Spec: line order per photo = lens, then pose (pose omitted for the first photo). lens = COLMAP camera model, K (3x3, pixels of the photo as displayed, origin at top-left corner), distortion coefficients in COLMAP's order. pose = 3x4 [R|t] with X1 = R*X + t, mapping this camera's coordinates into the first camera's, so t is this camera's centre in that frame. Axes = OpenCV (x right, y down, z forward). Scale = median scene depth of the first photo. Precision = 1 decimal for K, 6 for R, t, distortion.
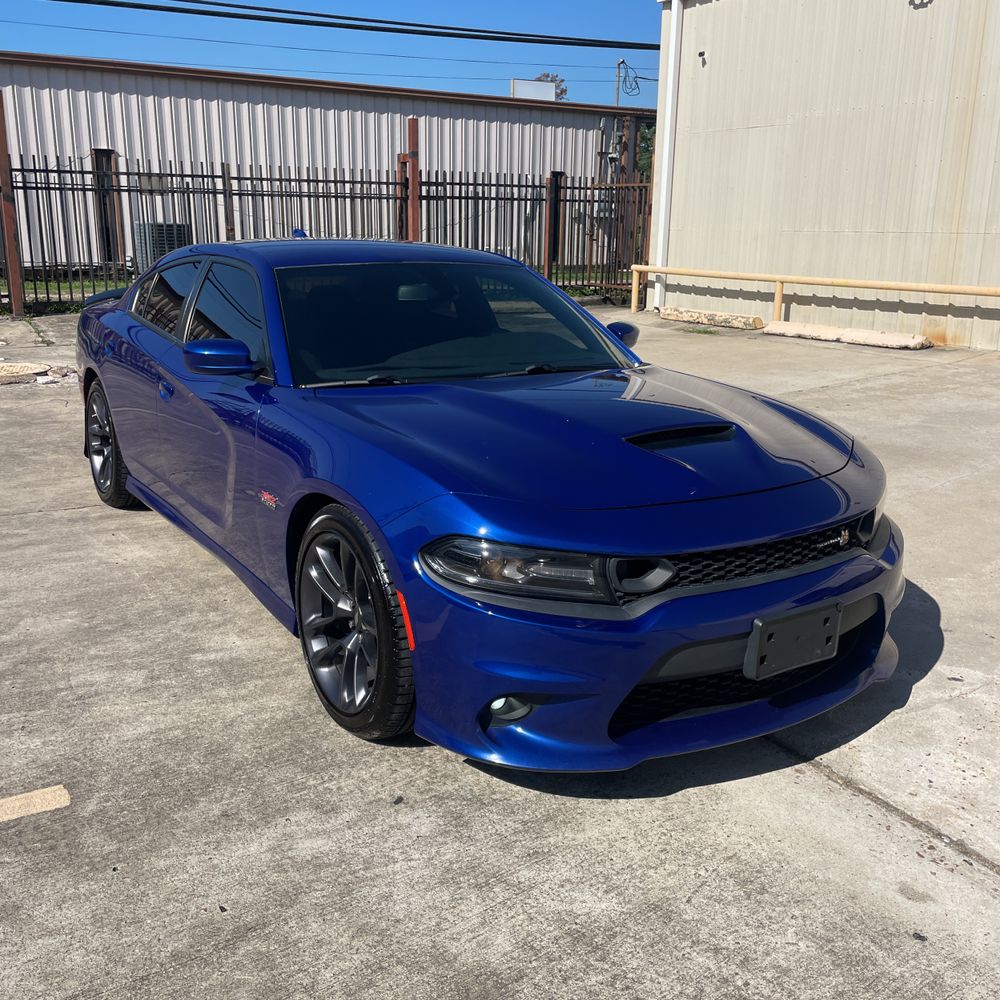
lens RADIAL K [[1003.7, 0, 491.9], [0, 1003.7, 497.2], [0, 0, 1]] dist [0.087414, -0.119844]
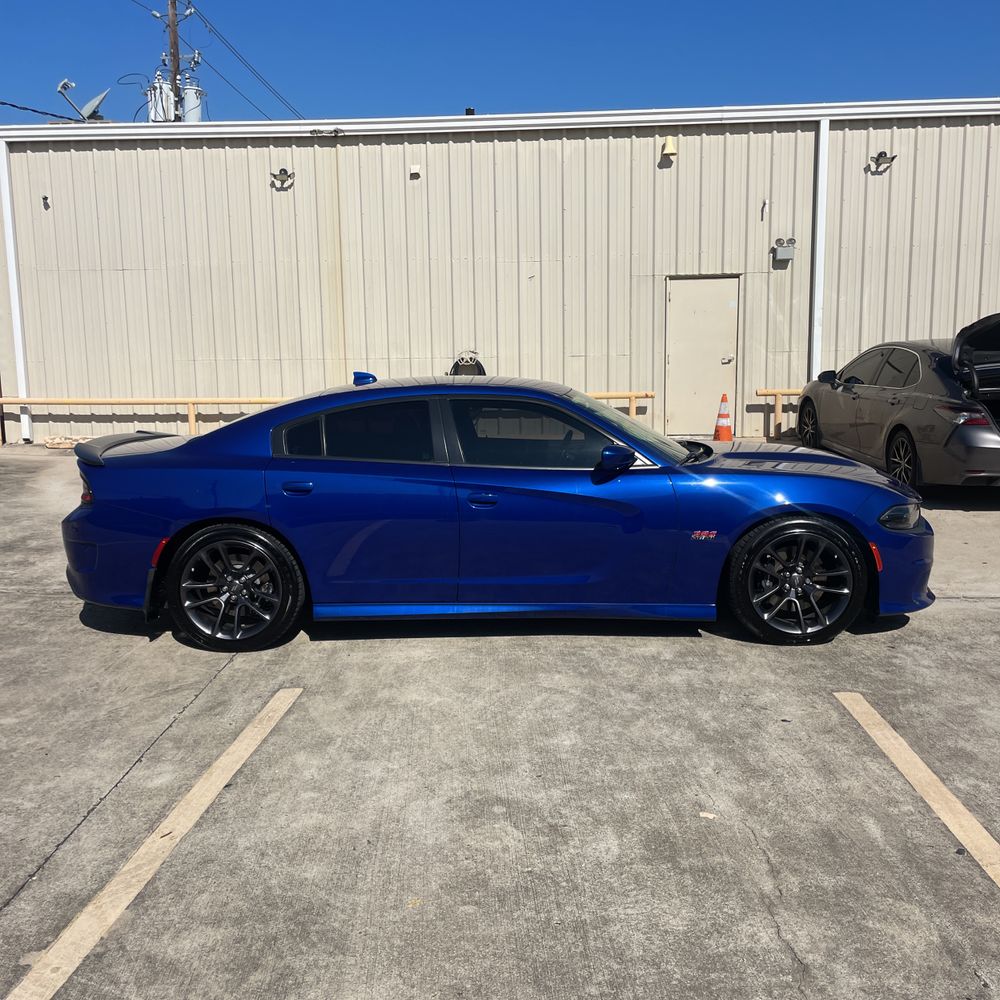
lens RADIAL K [[1003.7, 0, 491.9], [0, 1003.7, 497.2], [0, 0, 1]] dist [0.087414, -0.119844]
pose [[0.563838, -0.145370, 0.812991, -1.355648], [0.237018, 0.971461, 0.009326, -0.120117], [-0.791144, 0.187435, 0.582202, 0.266523]]
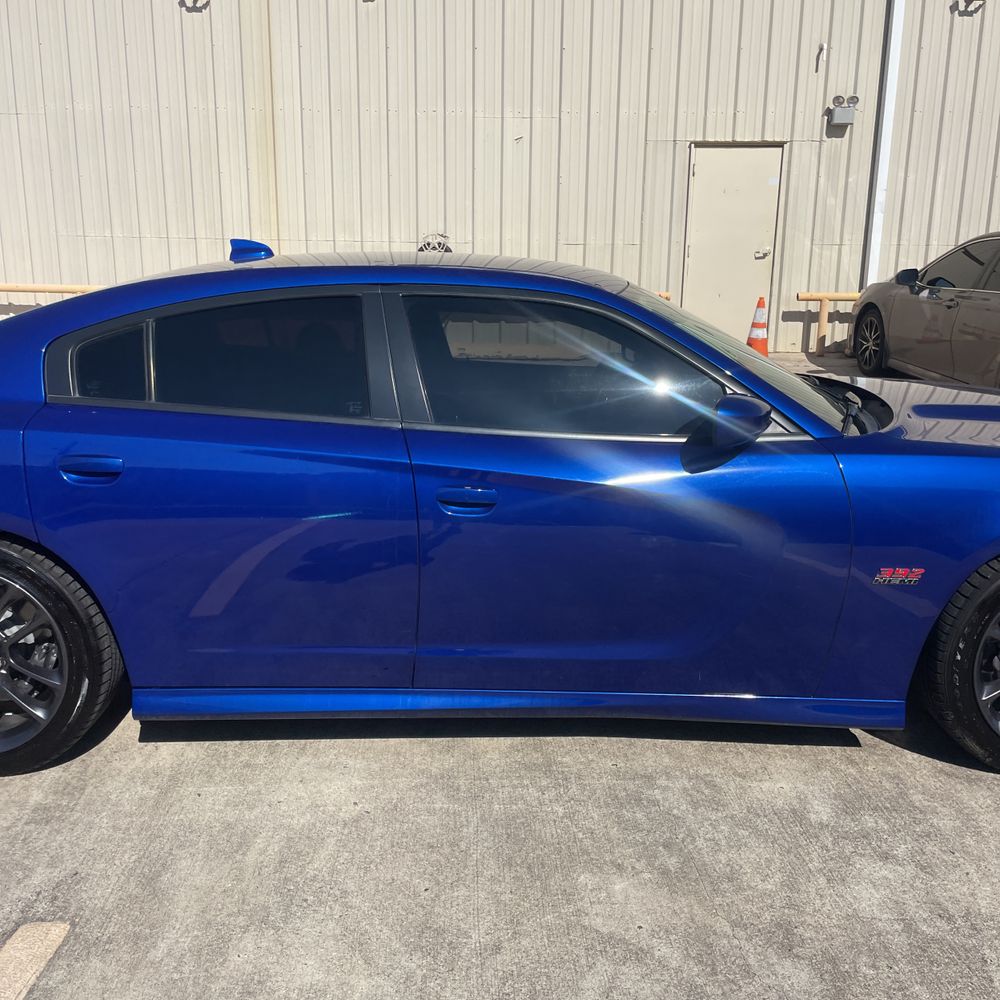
lens RADIAL K [[1003.7, 0, 491.9], [0, 1003.7, 497.2], [0, 0, 1]] dist [0.087414, -0.119844]
pose [[0.537756, -0.214791, 0.815281, -0.840322], [0.216625, 0.969740, 0.112600, -0.177121], [-0.814796, 0.116059, 0.568012, 0.640732]]
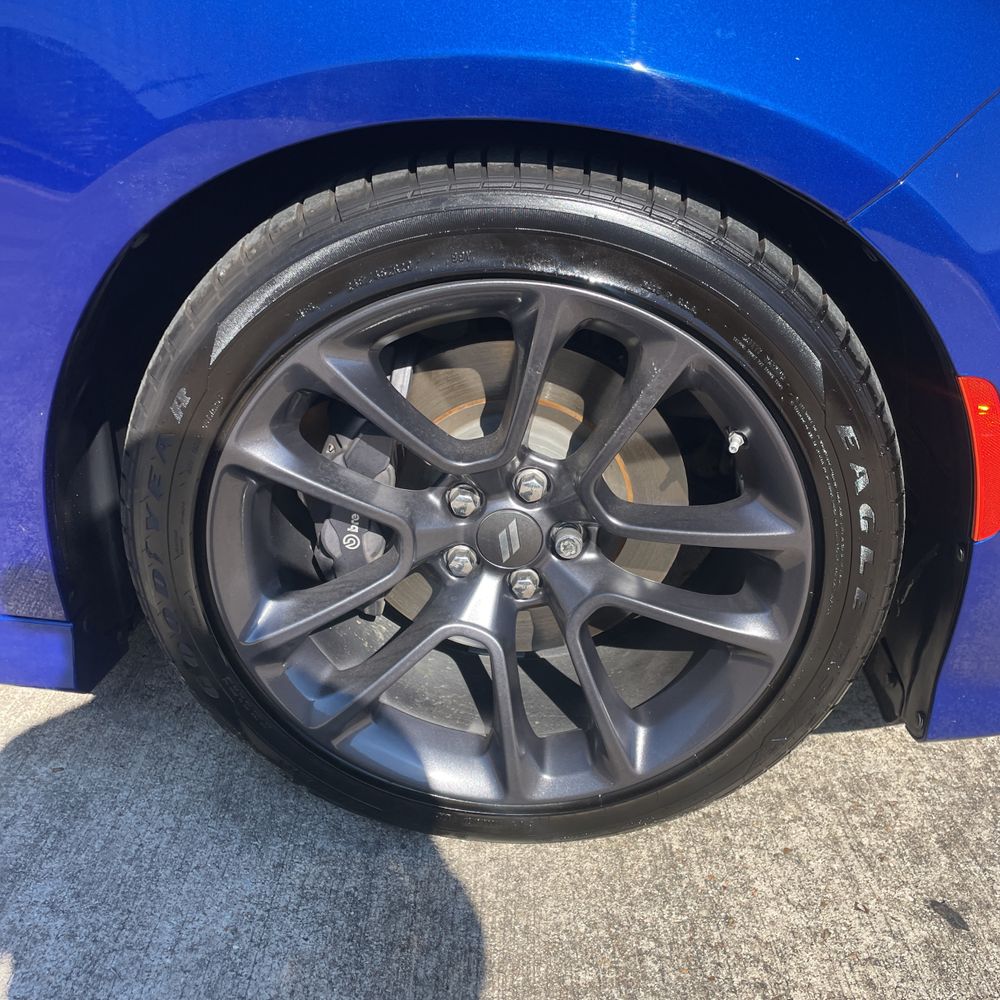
lens RADIAL K [[970.4, 0, 501.5], [0, 970.4, 488.3], [0, 0, 1]] dist [0.073993, -0.094604]
pose [[0.583283, -0.364495, 0.725895, -0.257816], [0.157914, 0.927498, 0.338836, 0.001662], [-0.796771, -0.083009, 0.598553, 0.600176]]
